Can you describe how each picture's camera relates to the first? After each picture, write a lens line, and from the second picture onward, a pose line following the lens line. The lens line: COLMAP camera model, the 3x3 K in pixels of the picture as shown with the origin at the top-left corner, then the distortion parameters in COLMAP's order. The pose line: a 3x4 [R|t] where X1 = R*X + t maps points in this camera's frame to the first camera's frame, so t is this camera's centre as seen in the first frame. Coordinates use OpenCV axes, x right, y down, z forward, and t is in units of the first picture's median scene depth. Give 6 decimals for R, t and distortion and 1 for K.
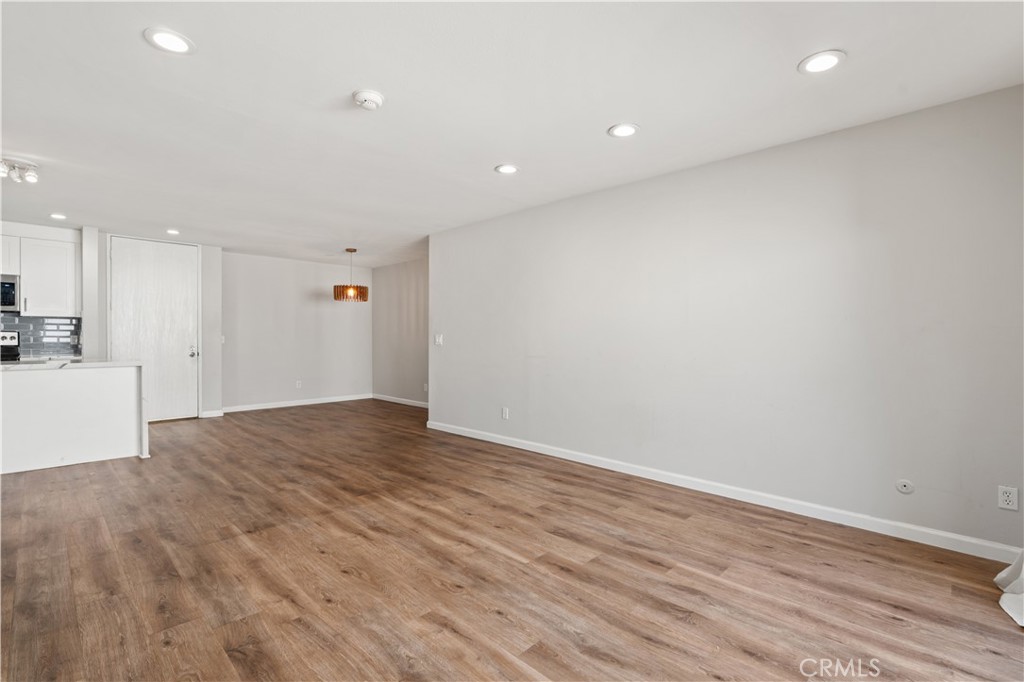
lens RADIAL K [[476.3, 0, 512.7], [0, 476.3, 337.6], [0, 0, 1]] dist [-0.011164, 0.004602]
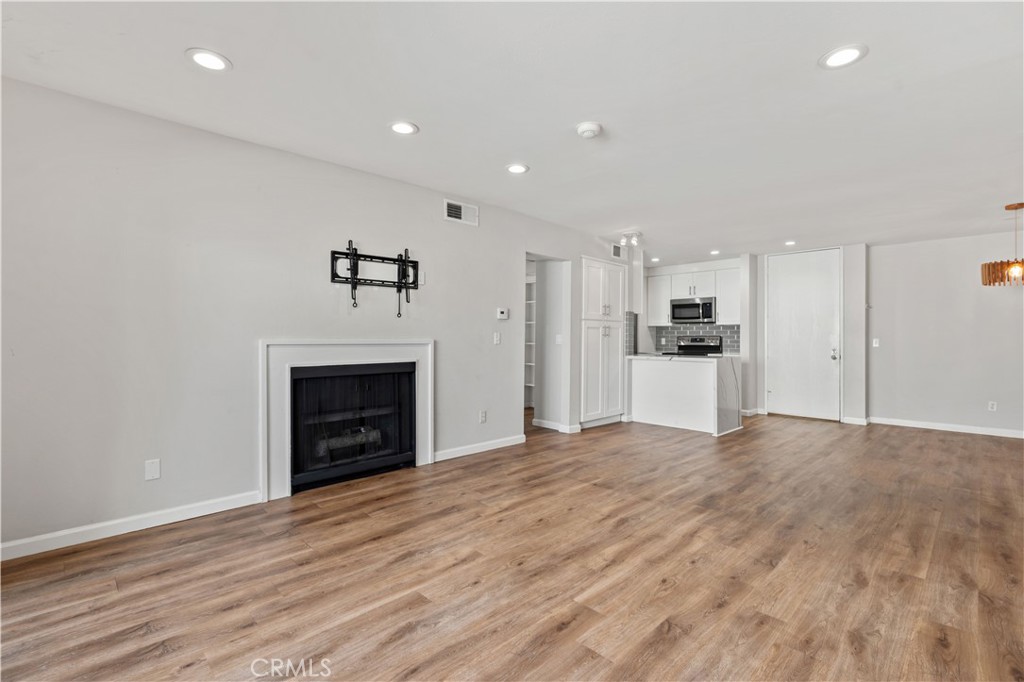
lens RADIAL K [[476.3, 0, 512.4], [0, 476.3, 338.0], [0, 0, 1]] dist [-0.011164, 0.004602]
pose [[-0.036022, -0.005692, -0.999335, 0.764908], [-0.004168, 0.999976, -0.005546, 0.006842], [0.999342, 0.003966, -0.036044, 0.789054]]
